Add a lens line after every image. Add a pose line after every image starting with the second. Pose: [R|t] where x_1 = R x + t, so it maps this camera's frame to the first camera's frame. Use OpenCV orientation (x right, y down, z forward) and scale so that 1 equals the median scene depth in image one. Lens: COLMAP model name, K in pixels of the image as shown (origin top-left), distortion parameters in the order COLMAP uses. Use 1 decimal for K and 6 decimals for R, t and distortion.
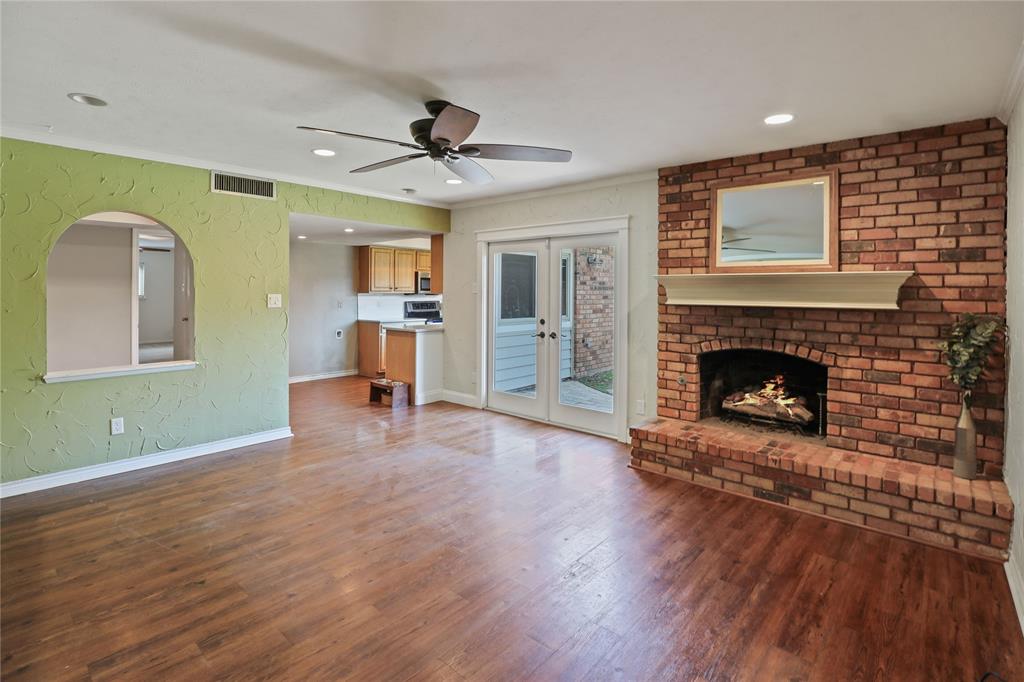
lens RADIAL K [[491.3, 0, 508.4], [0, 491.3, 286.7], [0, 0, 1]] dist [-0.028876, 0.000561]
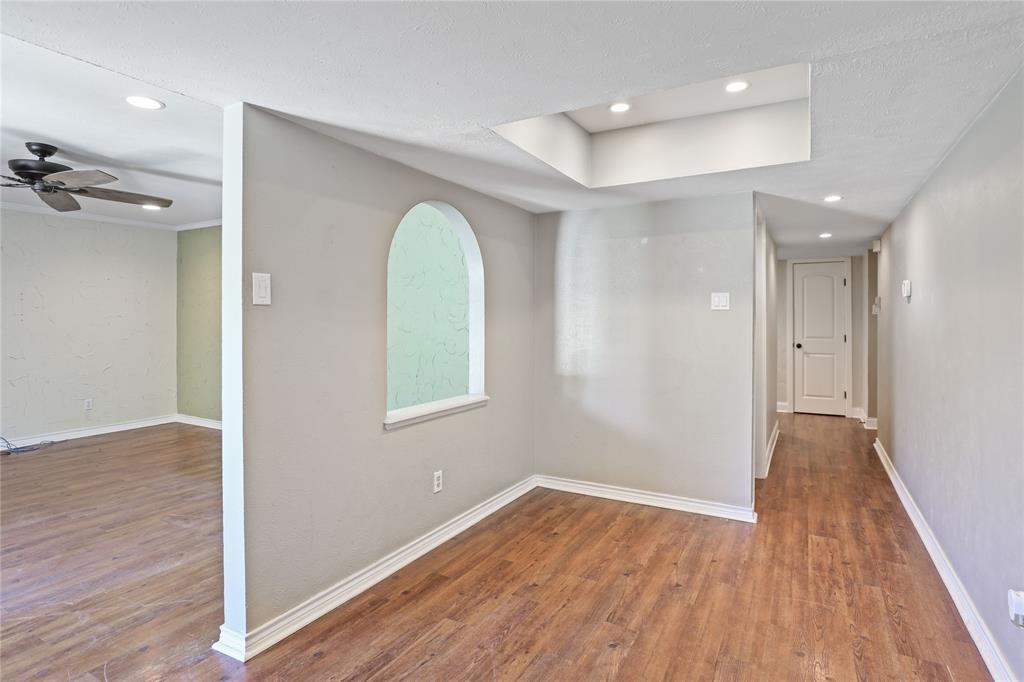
lens RADIAL K [[533.6, 0, 511.0], [0, 533.6, 315.7], [0, 0, 1]] dist [-0.000617, -0.000705]
pose [[-0.976854, -0.009071, -0.213713, -0.732725], [-0.006145, 0.999878, -0.014349, 0.033078], [0.213817, -0.012704, -0.976791, 1.884486]]
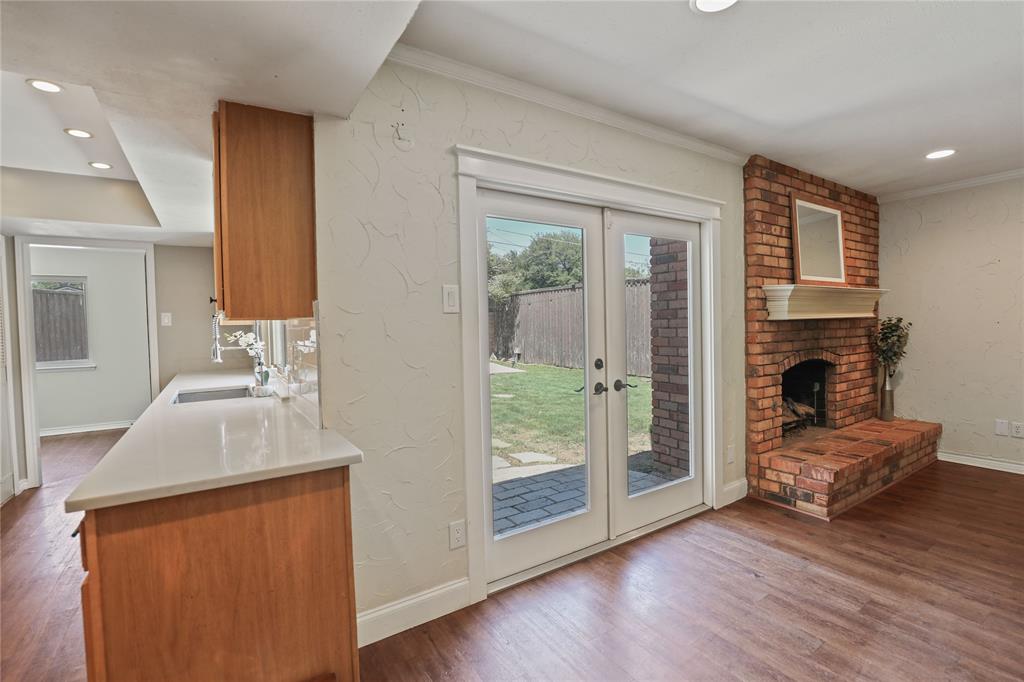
lens RADIAL K [[468.5, 0, 516.6], [0, 468.5, 339.2], [0, 0, 1]] dist [-0.028839, 0.000852]
pose [[0.259843, -0.045606, 0.964573, -0.635721], [0.017452, 0.998943, 0.042530, 0.030288], [-0.965493, 0.005783, 0.260364, 1.363907]]
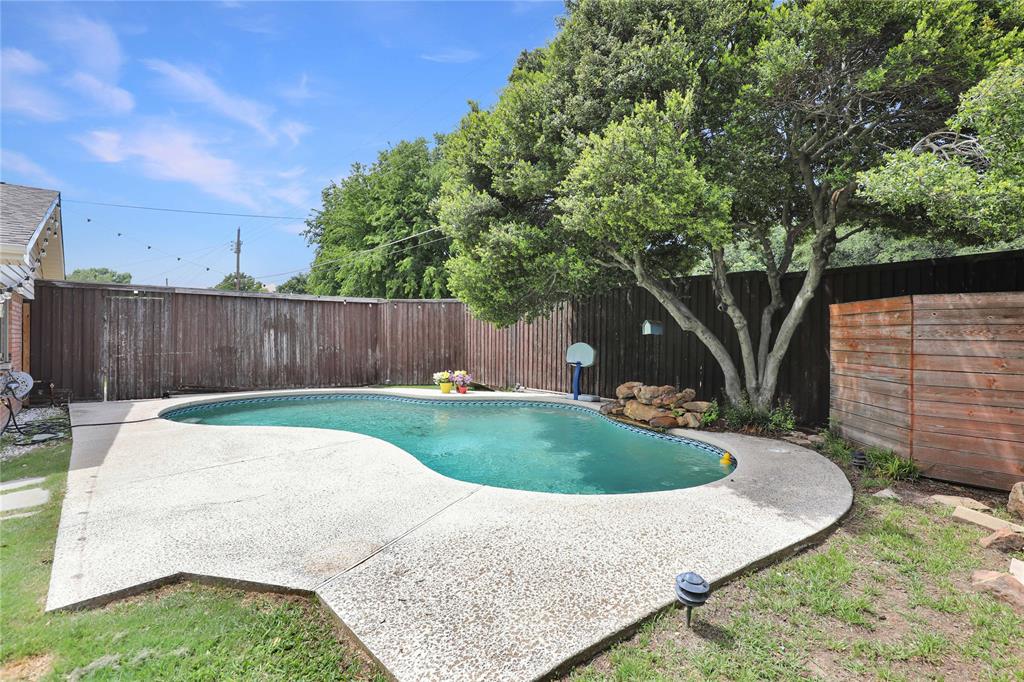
lens RADIAL K [[474.3, 0, 517.7], [0, 474.3, 325.0], [0, 0, 1]] dist [-0.029431, 0.001925]
pose [[0.995268, -0.009283, -0.096728, 2.791283], [0.007503, 0.999796, -0.018747, 0.040174], [0.096882, 0.017933, 0.995134, 1.742059]]
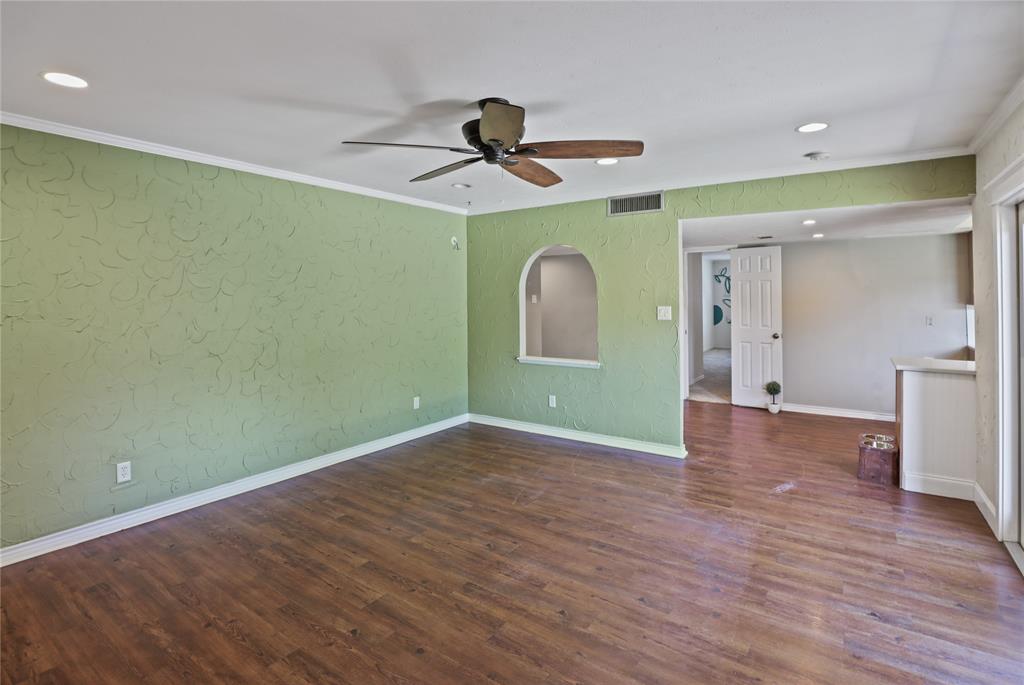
lens RADIAL K [[504.1, 0, 508.0], [0, 504.1, 293.4], [0, 0, 1]] dist [-0.030950, -0.000026]
pose [[0.115860, -0.010492, -0.993210, 0.598260], [0.013012, 0.999874, -0.009044, -0.007963], [0.993180, -0.011876, 0.115981, 0.699155]]
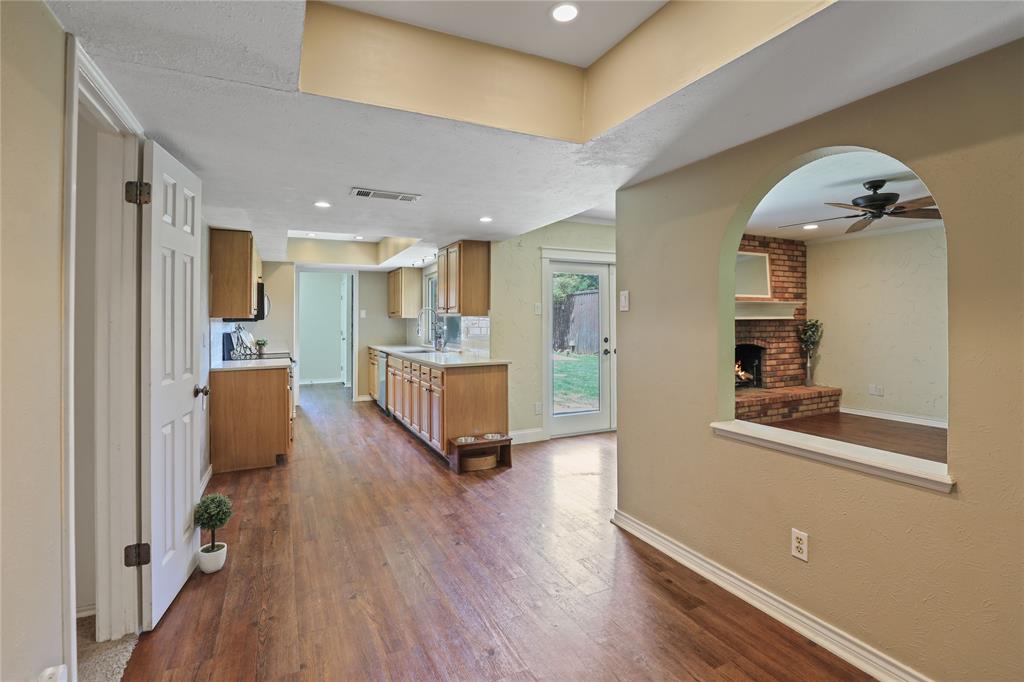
lens RADIAL K [[477.8, 0, 509.8], [0, 477.8, 315.1], [0, 0, 1]] dist [-0.033461, -0.000023]
pose [[0.386648, 0.000228, 0.922227, -1.423072], [0.001927, 0.999998, -0.001055, 0.023581], [-0.922225, 0.002185, 0.386647, 1.124824]]
